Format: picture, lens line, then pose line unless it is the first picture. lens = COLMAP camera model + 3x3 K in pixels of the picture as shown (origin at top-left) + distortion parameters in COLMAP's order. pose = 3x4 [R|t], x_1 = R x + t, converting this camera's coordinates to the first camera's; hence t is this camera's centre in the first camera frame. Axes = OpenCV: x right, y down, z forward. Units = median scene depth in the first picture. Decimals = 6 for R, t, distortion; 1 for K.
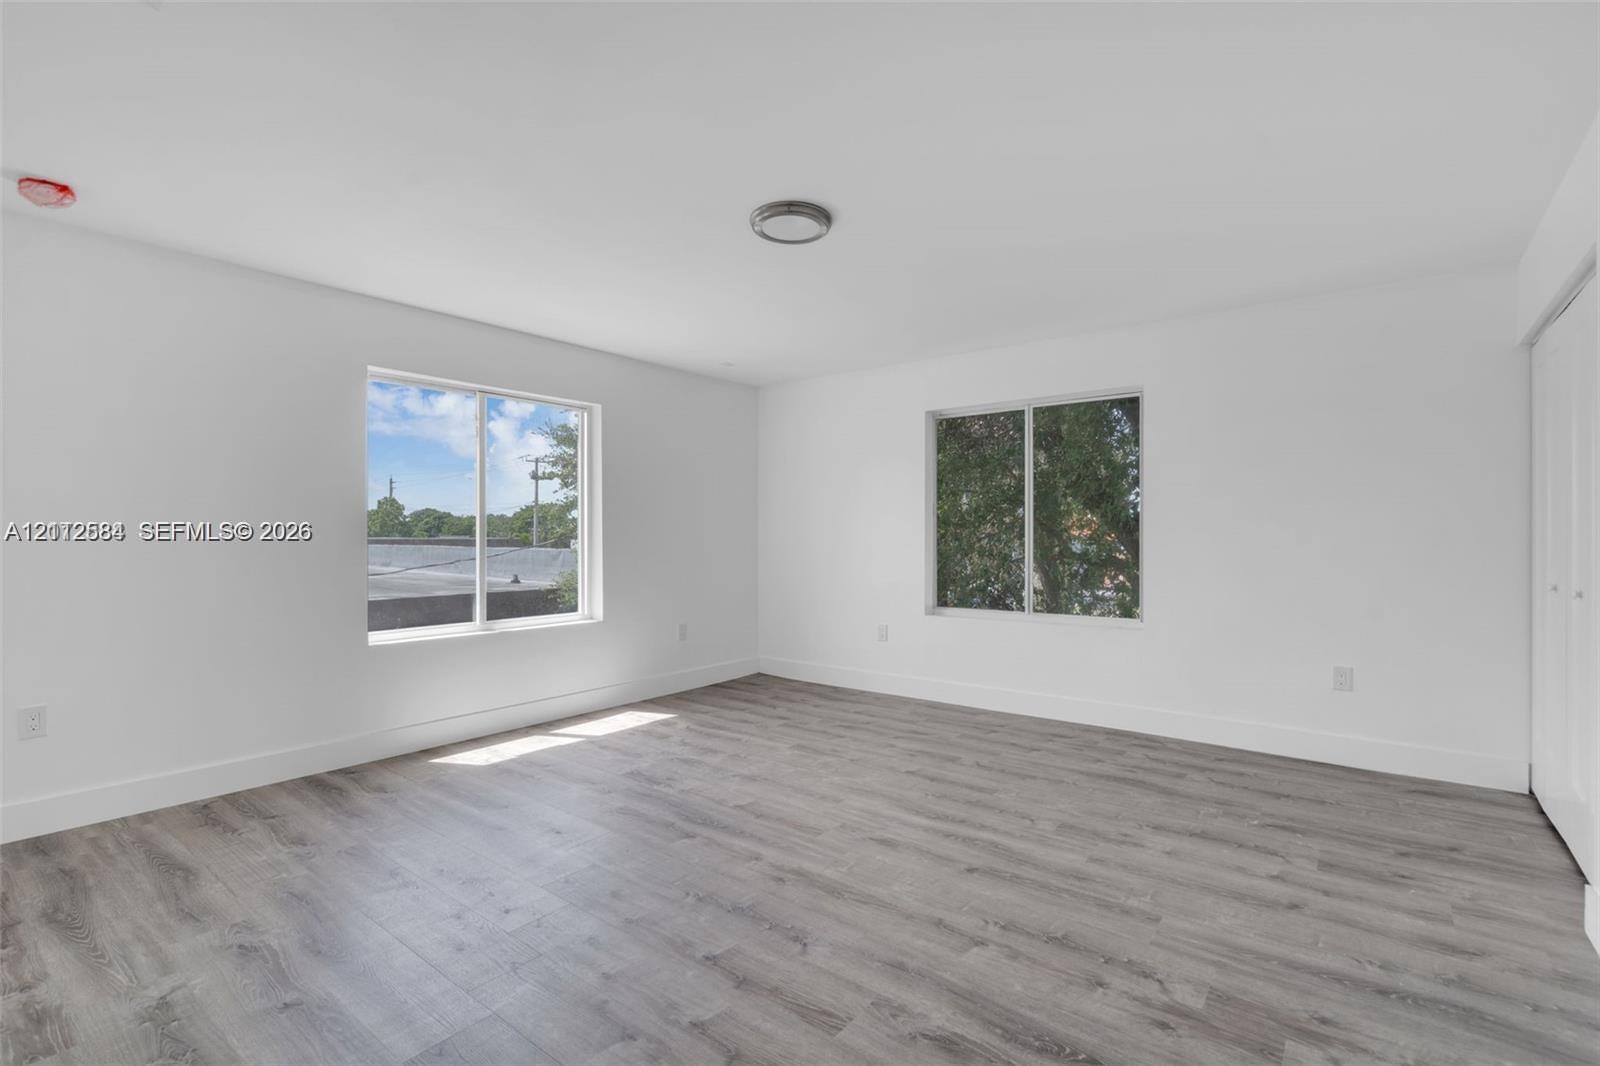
lens RADIAL K [[744.4, 0, 795.1], [0, 744.4, 536.4], [0, 0, 1]] dist [-0.005073, -0.001878]
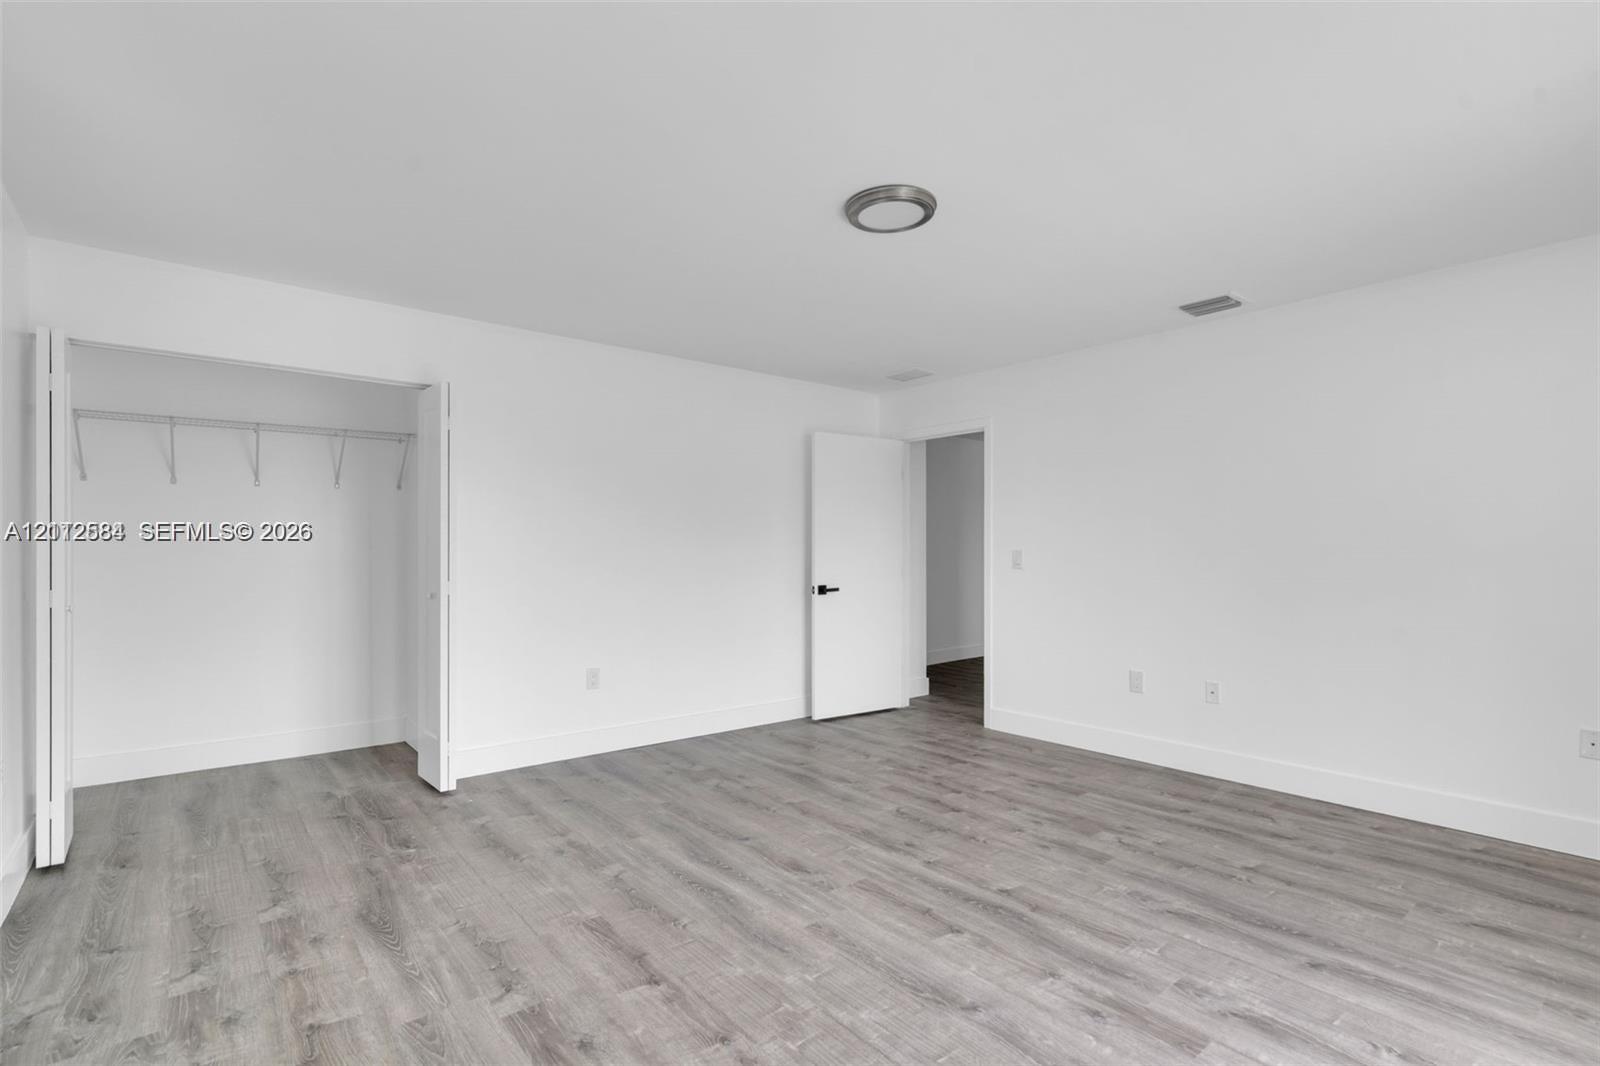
lens RADIAL K [[744.4, 0, 798.0], [0, 744.4, 541.4], [0, 0, 1]] dist [-0.005073, -0.001878]
pose [[-0.976155, 0.004879, 0.217019, -0.089071], [0.002503, 0.999934, -0.011221, -0.008797], [-0.217060, -0.010410, -0.976103, 1.824338]]
